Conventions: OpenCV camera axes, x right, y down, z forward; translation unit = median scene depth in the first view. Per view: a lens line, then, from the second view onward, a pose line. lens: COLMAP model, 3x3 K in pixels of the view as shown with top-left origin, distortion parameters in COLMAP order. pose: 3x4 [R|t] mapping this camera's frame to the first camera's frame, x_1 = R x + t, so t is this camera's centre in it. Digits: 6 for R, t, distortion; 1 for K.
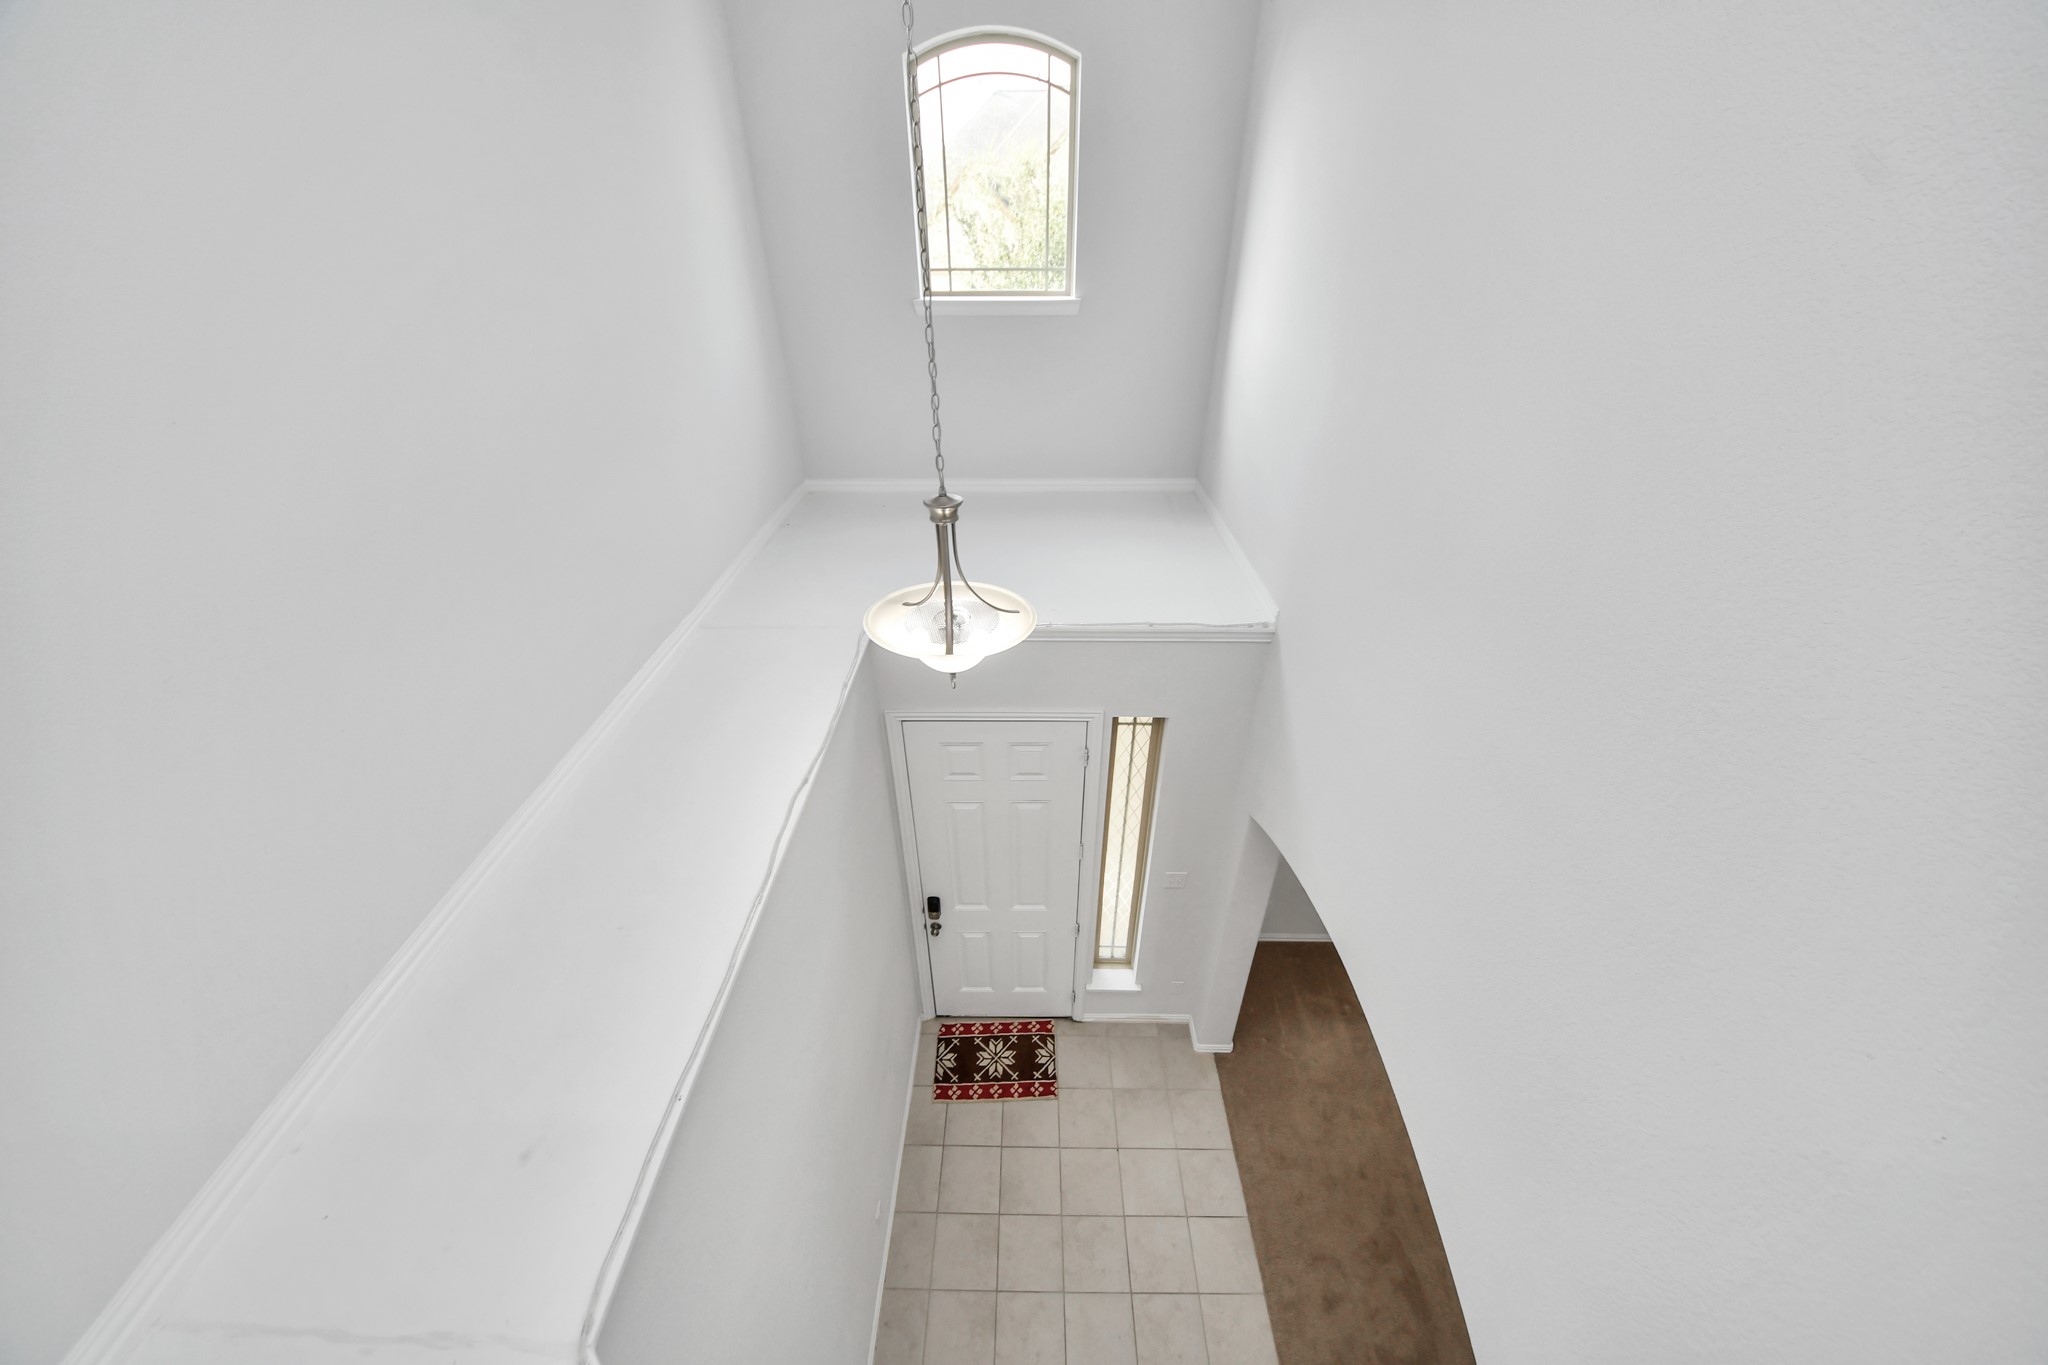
lens RADIAL K [[719.1, 0, 1022.9], [0, 719.1, 692.7], [0, 0, 1]] dist [0.023101, -0.014633]
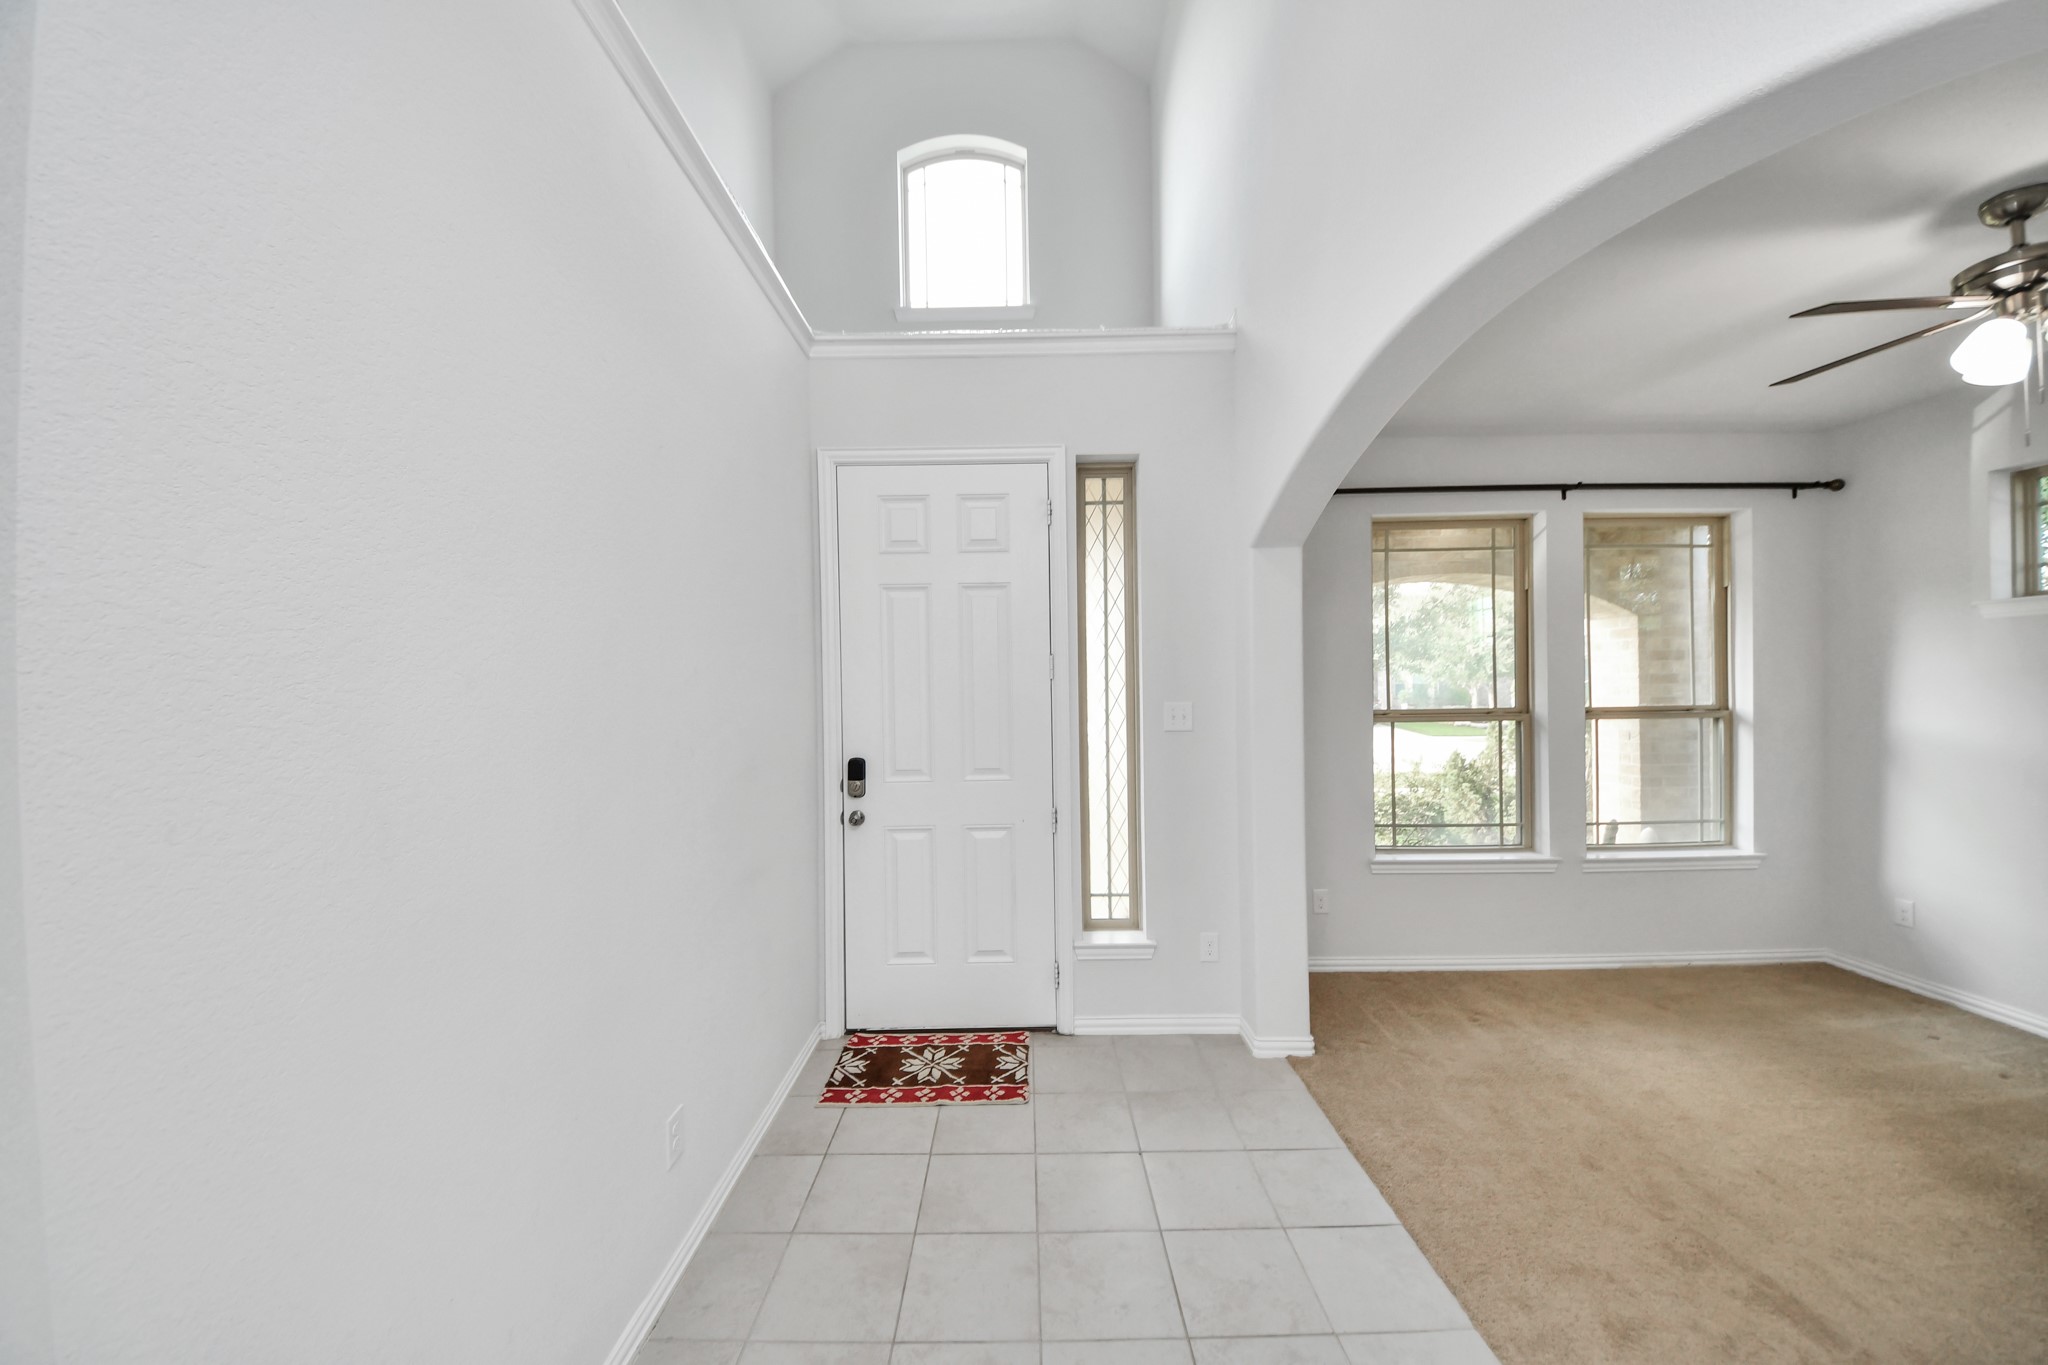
lens RADIAL K [[719.1, 0, 1022.9], [0, 719.1, 692.7], [0, 0, 1]] dist [0.023101, -0.014633]
pose [[0.999858, -0.009962, 0.013599, 0.035975], [0.015738, 0.840710, -0.541256, 0.608218], [-0.006041, 0.541393, 0.840748, 0.331275]]
